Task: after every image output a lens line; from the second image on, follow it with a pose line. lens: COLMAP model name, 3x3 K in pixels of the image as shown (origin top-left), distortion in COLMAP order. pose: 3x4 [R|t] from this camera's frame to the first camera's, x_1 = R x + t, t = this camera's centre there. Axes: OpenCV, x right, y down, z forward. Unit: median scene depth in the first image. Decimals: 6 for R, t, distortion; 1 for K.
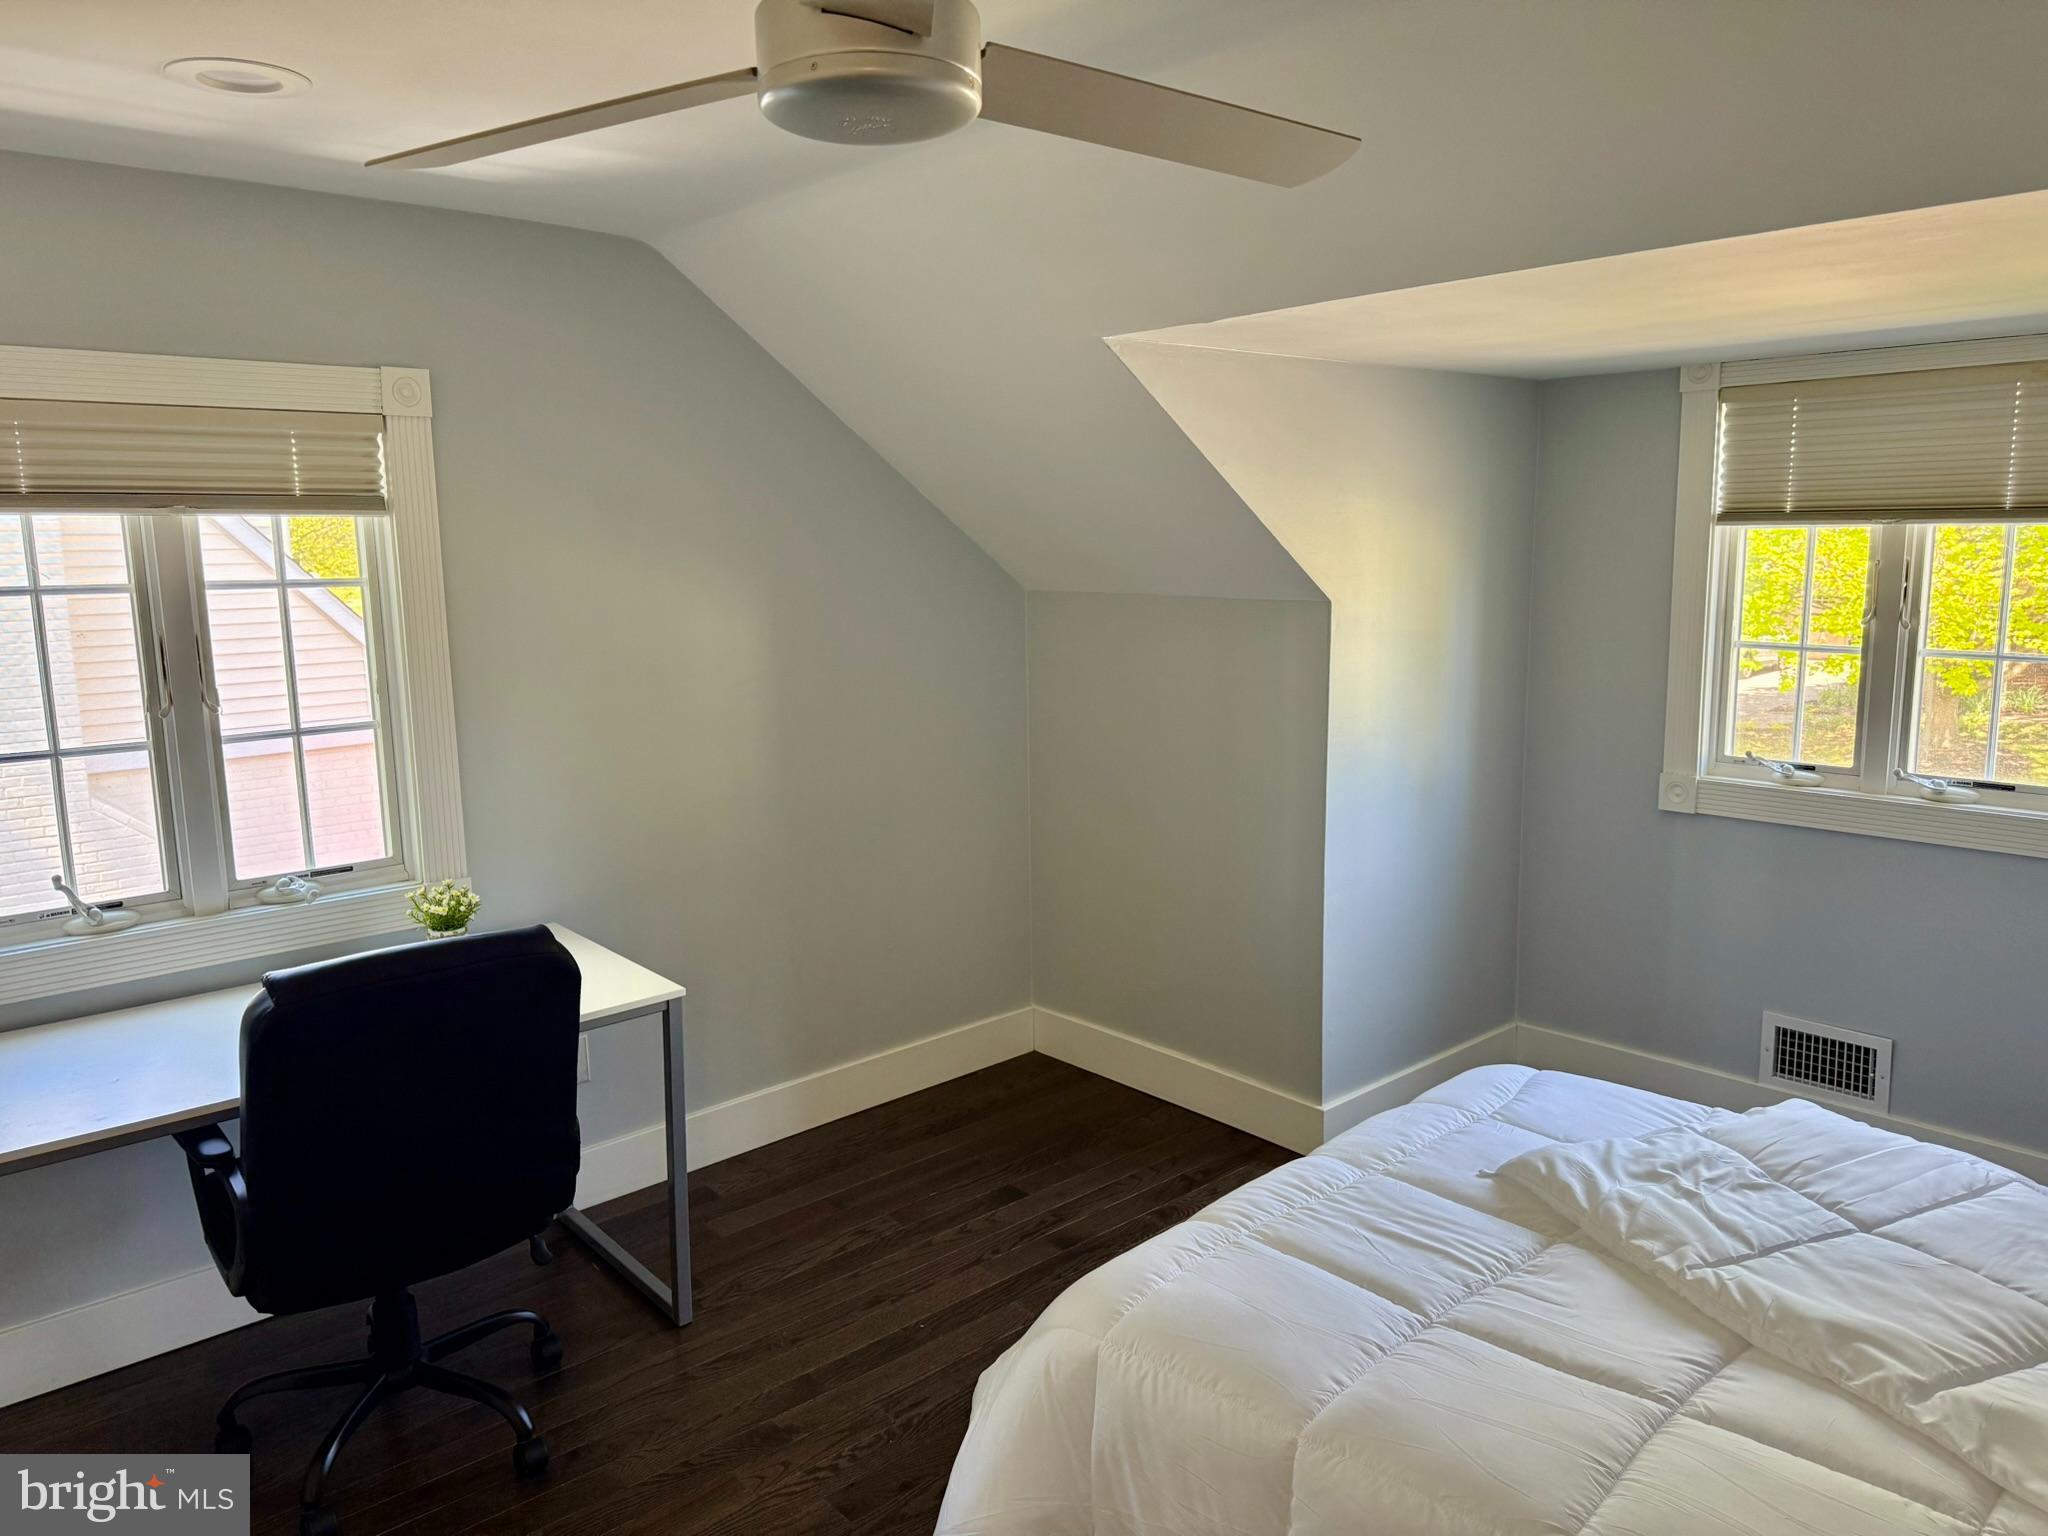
lens RADIAL K [[1435.4, 0, 1036.5], [0, 1435.4, 785.6], [0, 0, 1]] dist [0.066310, -0.083276]
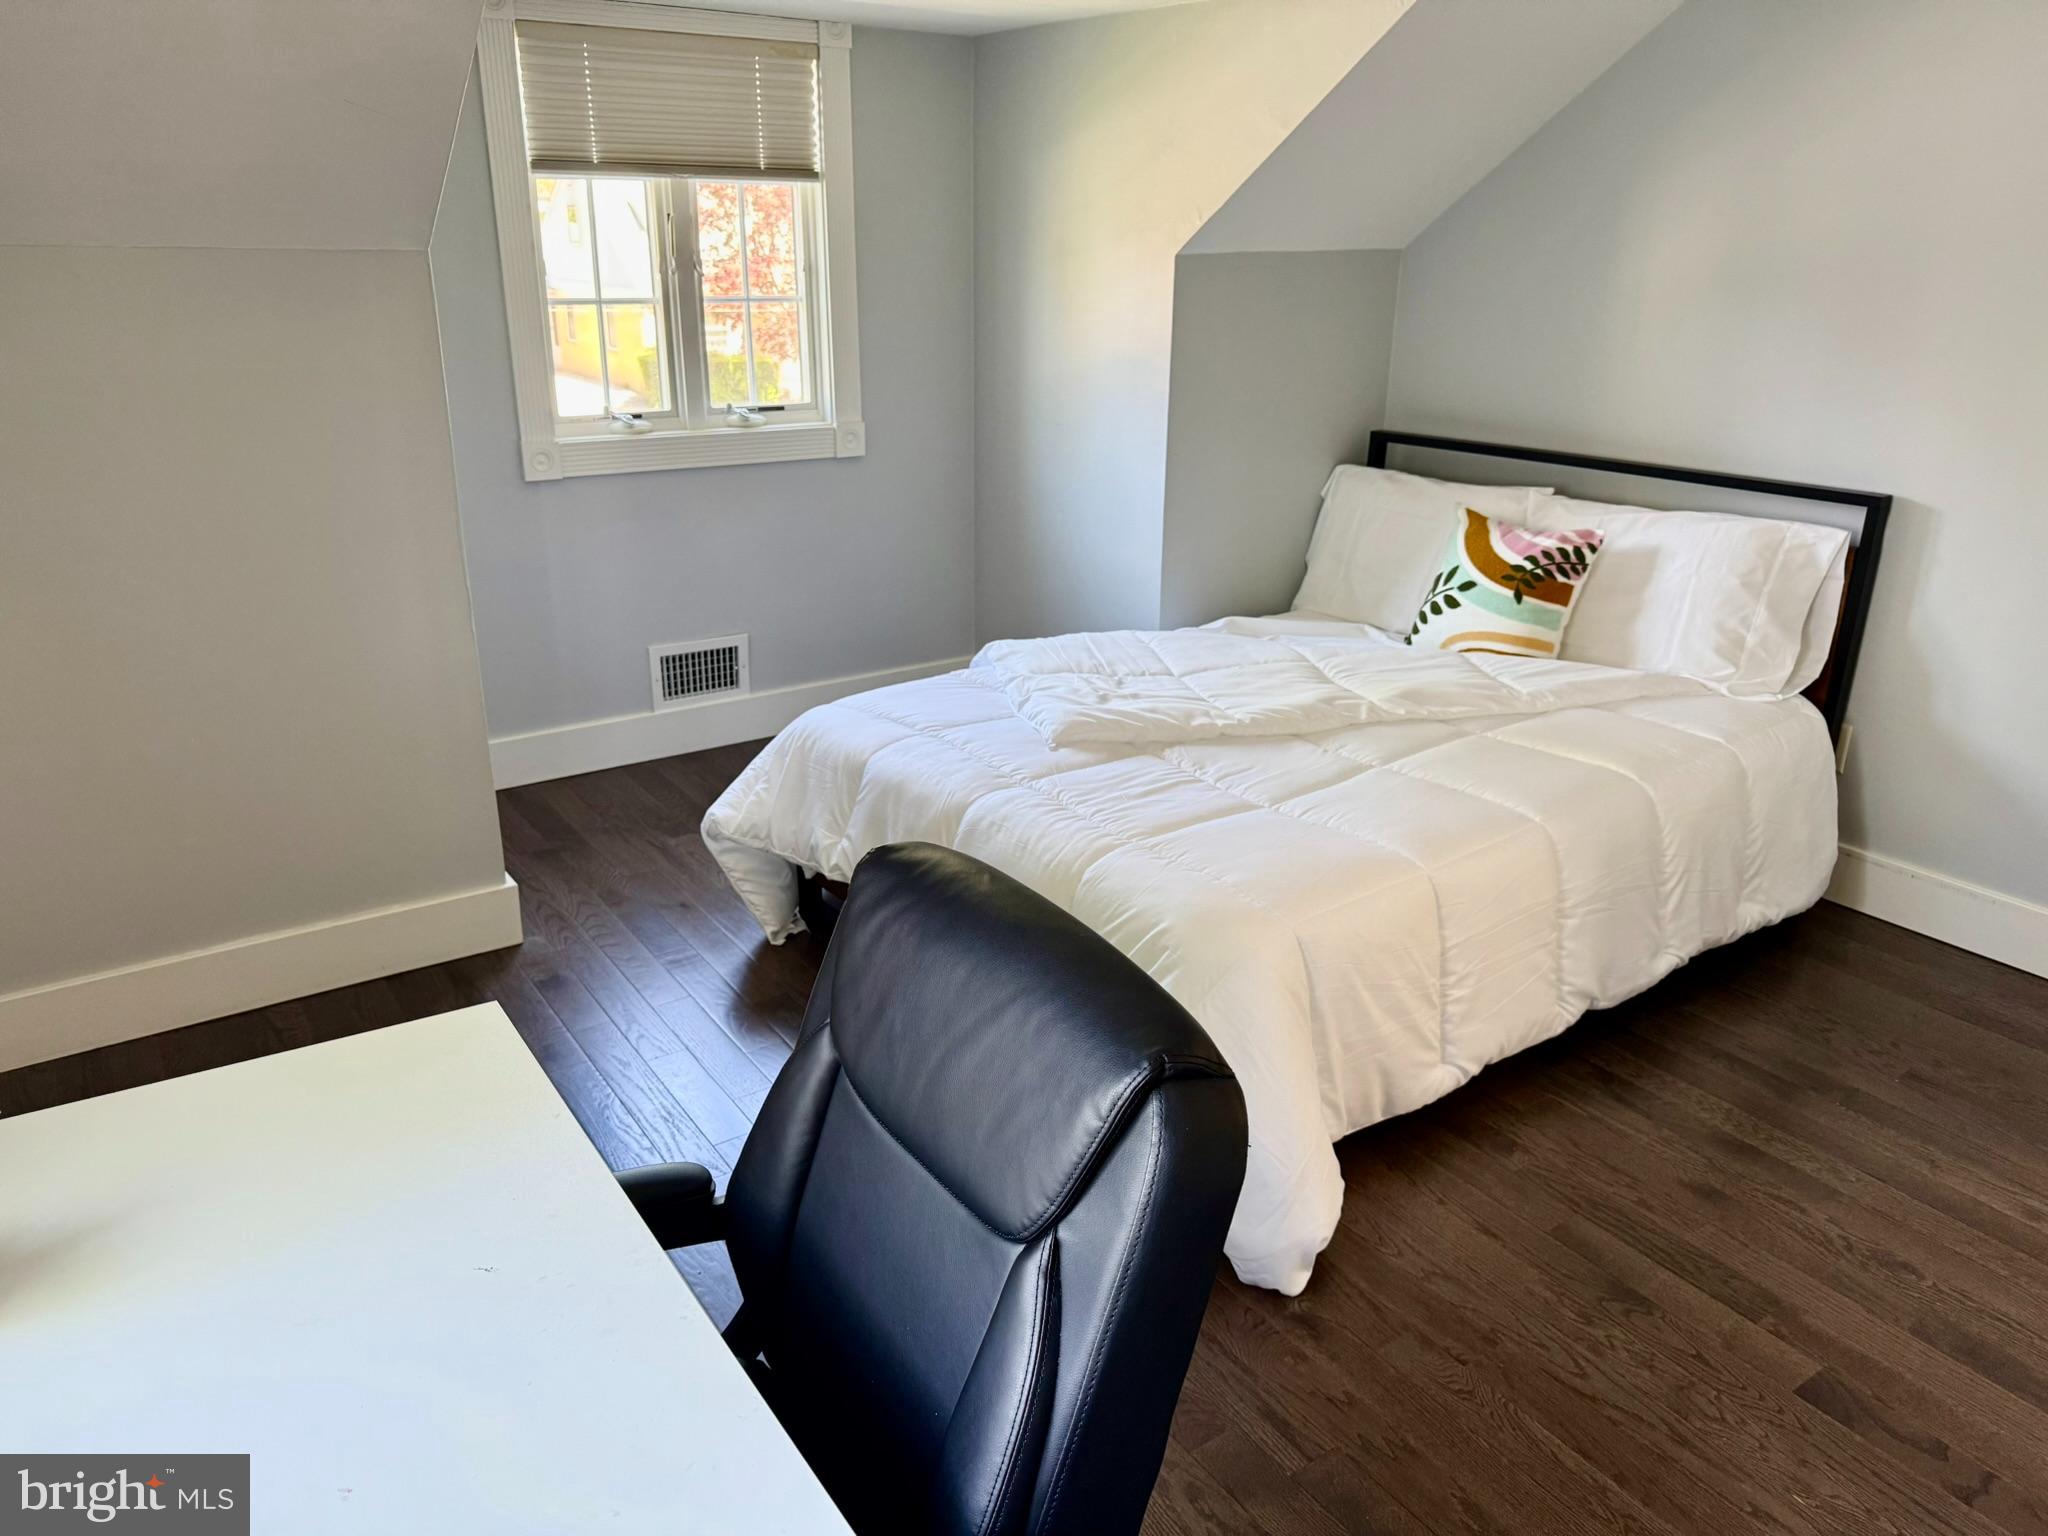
lens RADIAL K [[1435.4, 0, 1041.4], [0, 1435.4, 759.8], [0, 0, 1]] dist [0.066310, -0.083276]
pose [[0.145404, -0.329266, 0.932975, -0.546524], [0.160448, 0.938361, 0.306161, -0.056551], [-0.976276, 0.105176, 0.189272, 0.551519]]
